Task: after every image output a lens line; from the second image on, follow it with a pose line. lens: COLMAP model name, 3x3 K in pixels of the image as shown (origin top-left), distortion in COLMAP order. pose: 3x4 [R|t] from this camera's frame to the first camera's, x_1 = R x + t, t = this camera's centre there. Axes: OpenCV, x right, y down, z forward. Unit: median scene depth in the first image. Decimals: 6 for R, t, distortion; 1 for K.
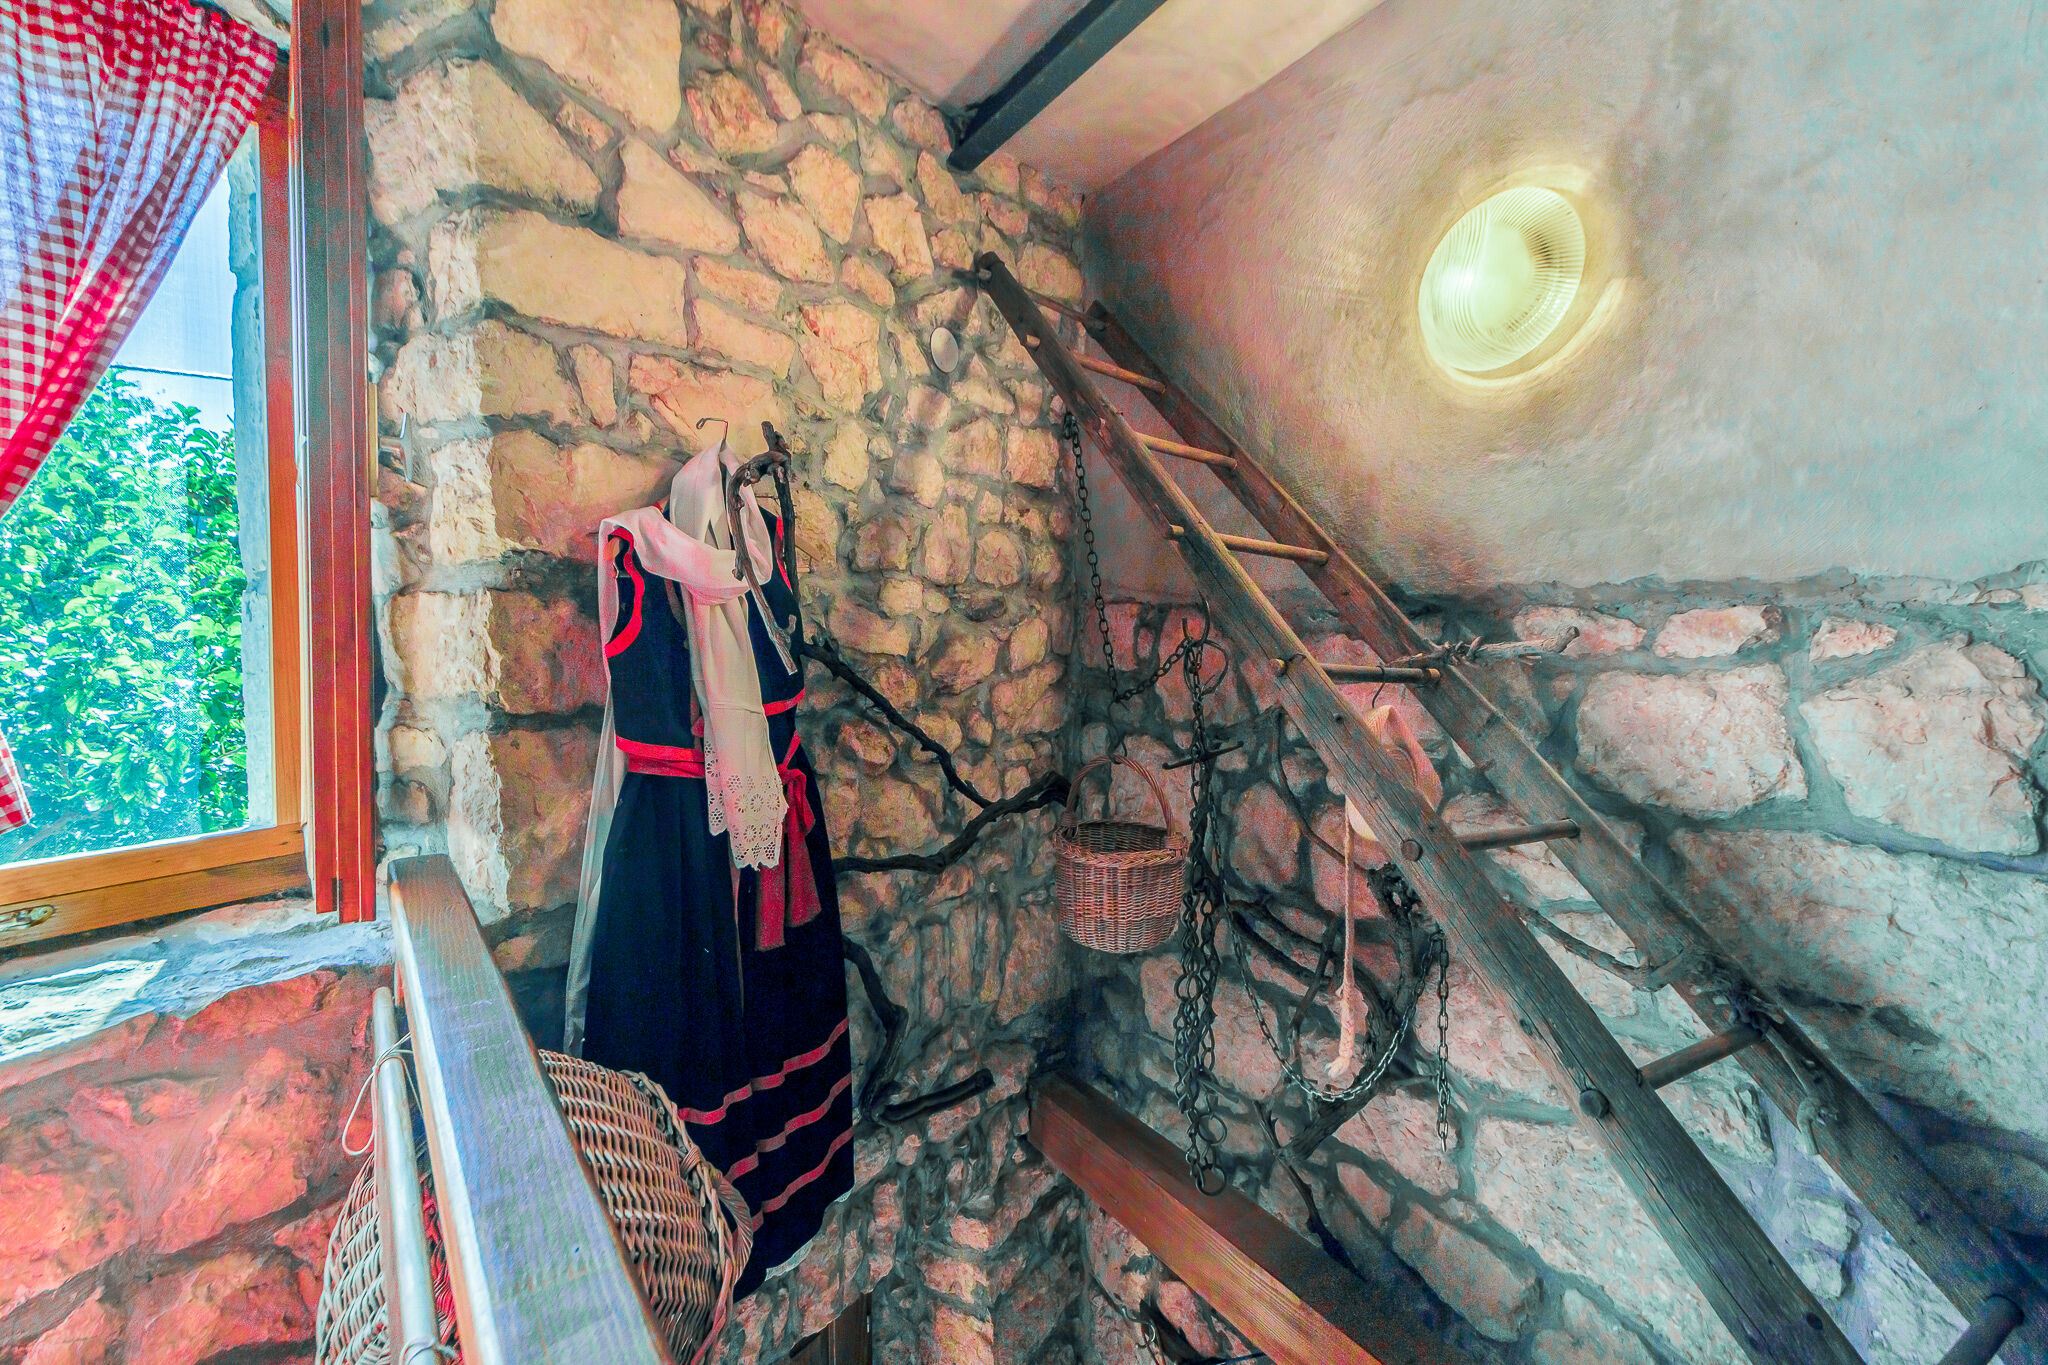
lens RADIAL K [[953.9, 0, 1026.0], [0, 953.9, 616.6], [0, 0, 1]] dist [-0.000358, -0.000099]
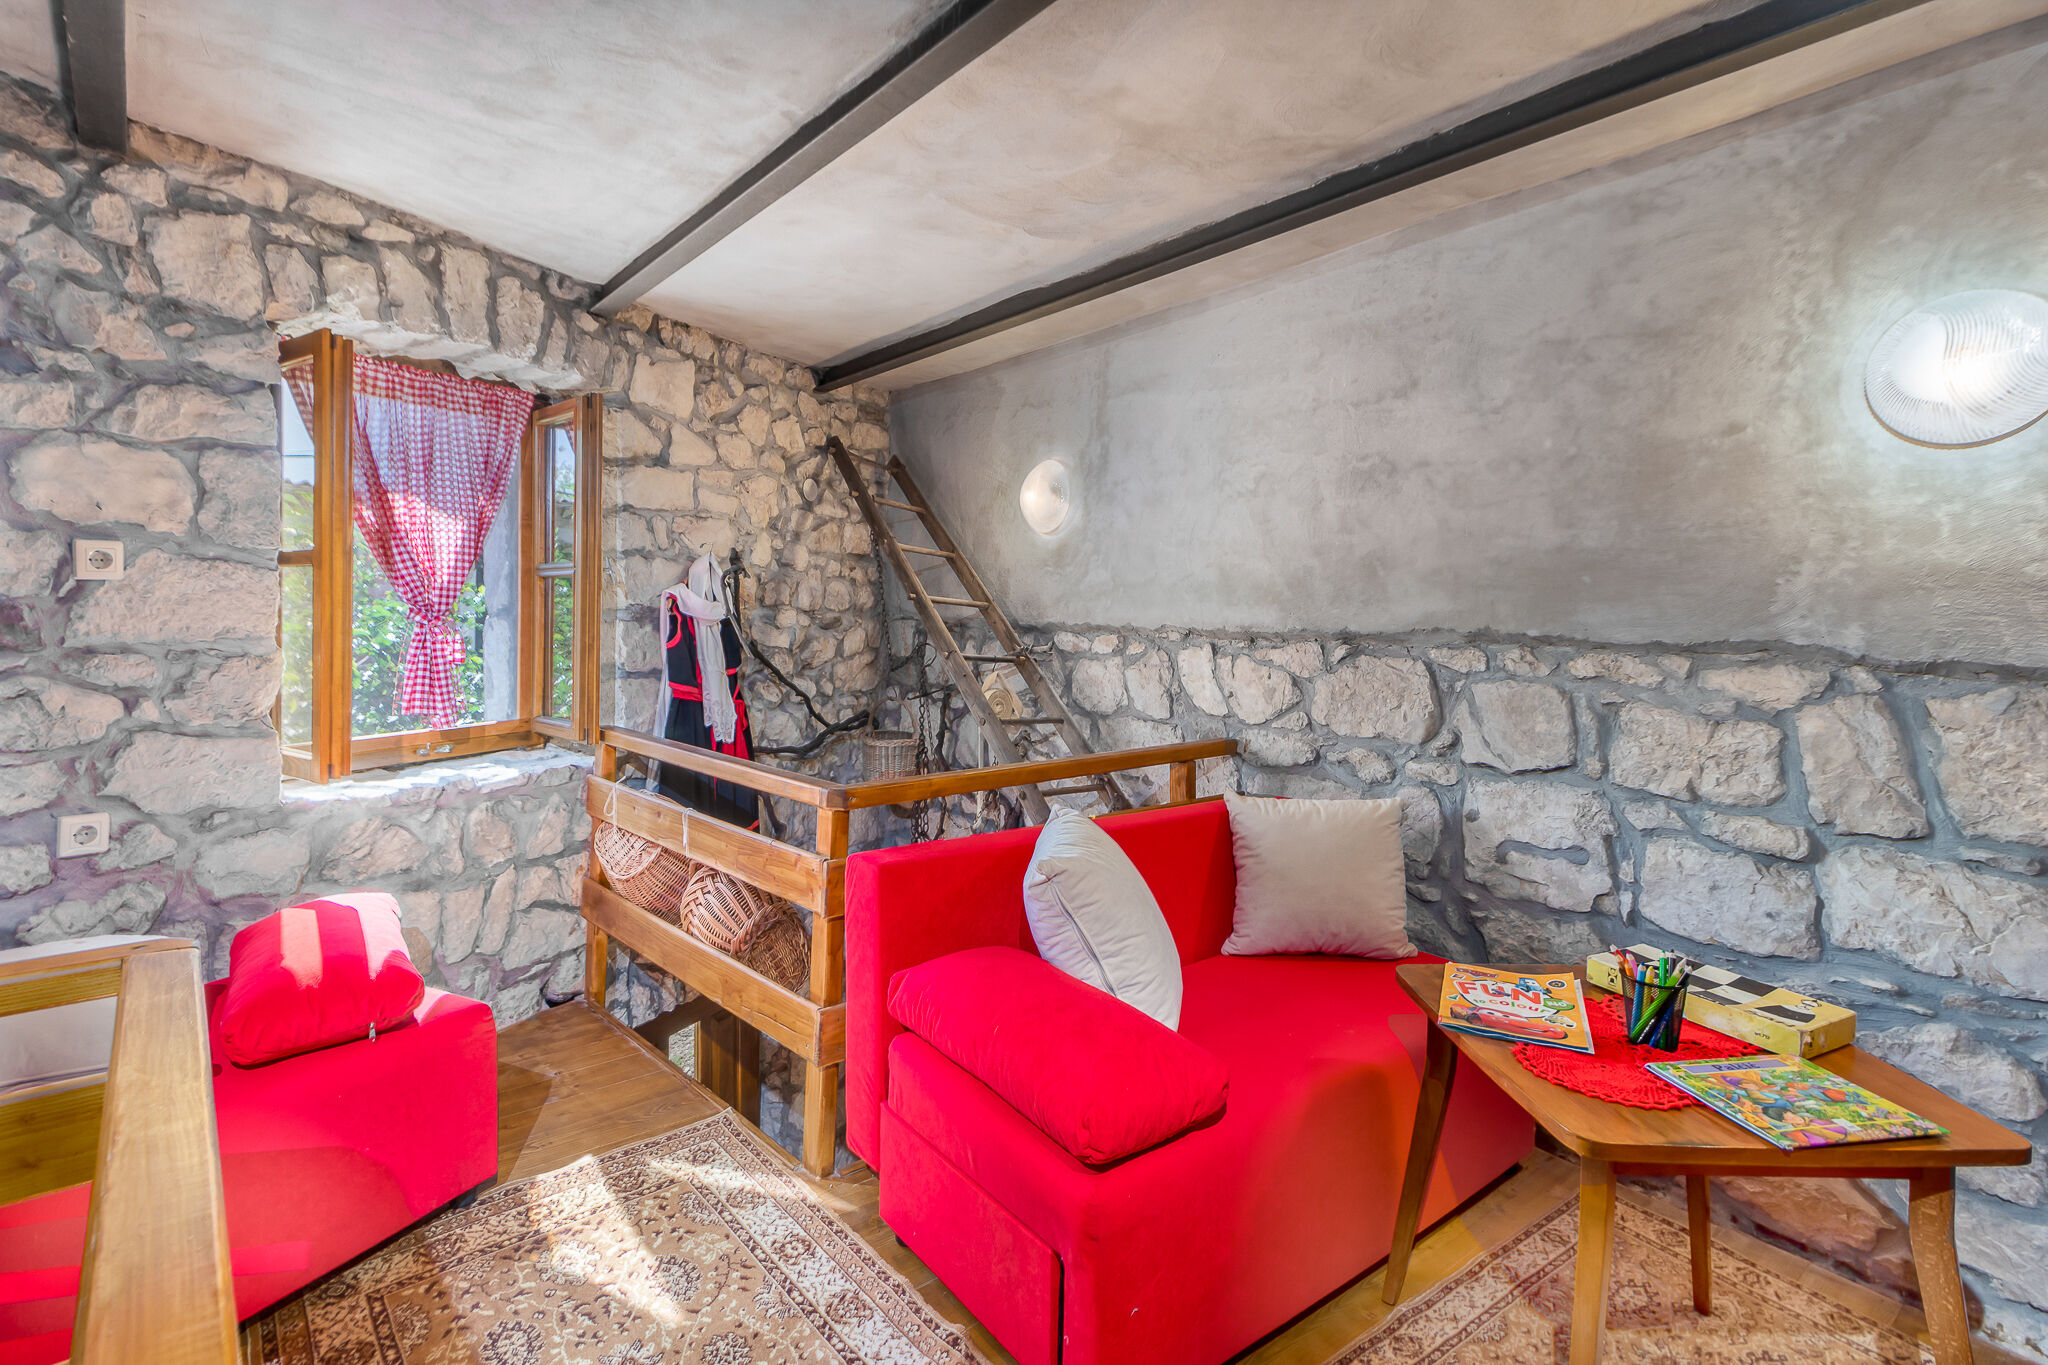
lens RADIAL K [[953.9, 0, 1026.0], [0, 953.9, 616.6], [0, 0, 1]] dist [-0.000358, -0.000099]
pose [[0.988254, 0.015939, 0.151989, 0.060845], [-0.018045, 0.999759, 0.012487, -0.058851], [-0.151753, -0.015083, 0.988303, -1.050808]]
